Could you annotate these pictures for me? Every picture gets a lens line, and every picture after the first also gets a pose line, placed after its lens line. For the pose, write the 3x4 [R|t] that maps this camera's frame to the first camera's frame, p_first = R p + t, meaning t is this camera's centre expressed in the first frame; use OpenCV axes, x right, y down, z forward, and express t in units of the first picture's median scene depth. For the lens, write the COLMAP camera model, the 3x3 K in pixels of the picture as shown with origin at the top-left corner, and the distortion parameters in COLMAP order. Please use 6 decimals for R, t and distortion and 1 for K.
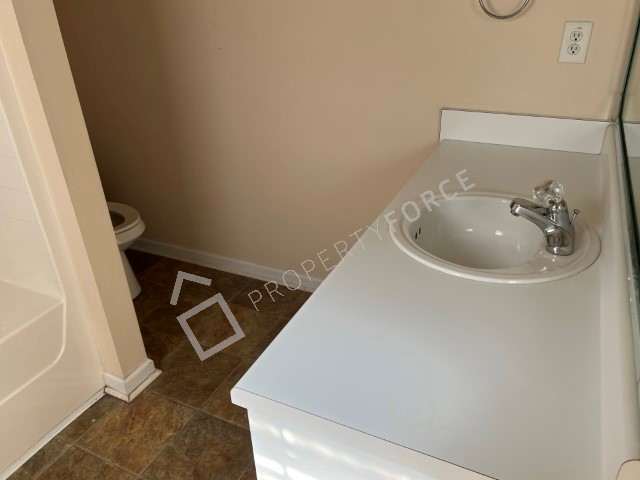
lens RADIAL K [[505.3, 0, 321.9], [0, 505.3, 242.2], [0, 0, 1]] dist [0.078737, -0.082399]
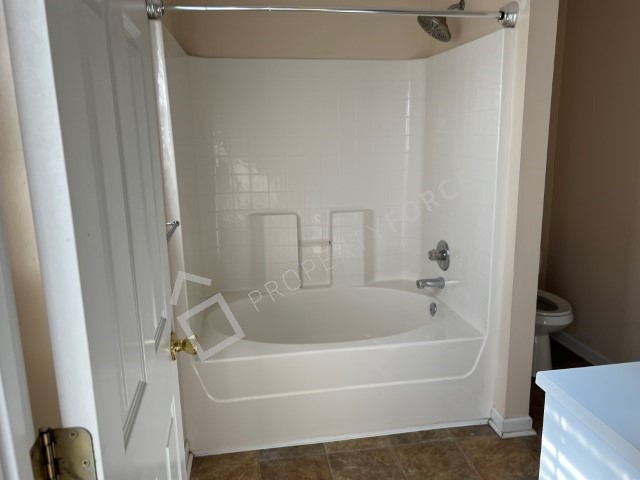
lens RADIAL K [[505.3, 0, 319.7], [0, 505.3, 240.7], [0, 0, 1]] dist [0.078737, -0.082399]
pose [[0.582996, 0.208431, -0.785285, 0.256247], [-0.394147, 0.917739, -0.049028, 0.112922], [0.710468, 0.338100, 0.617190, -0.254833]]
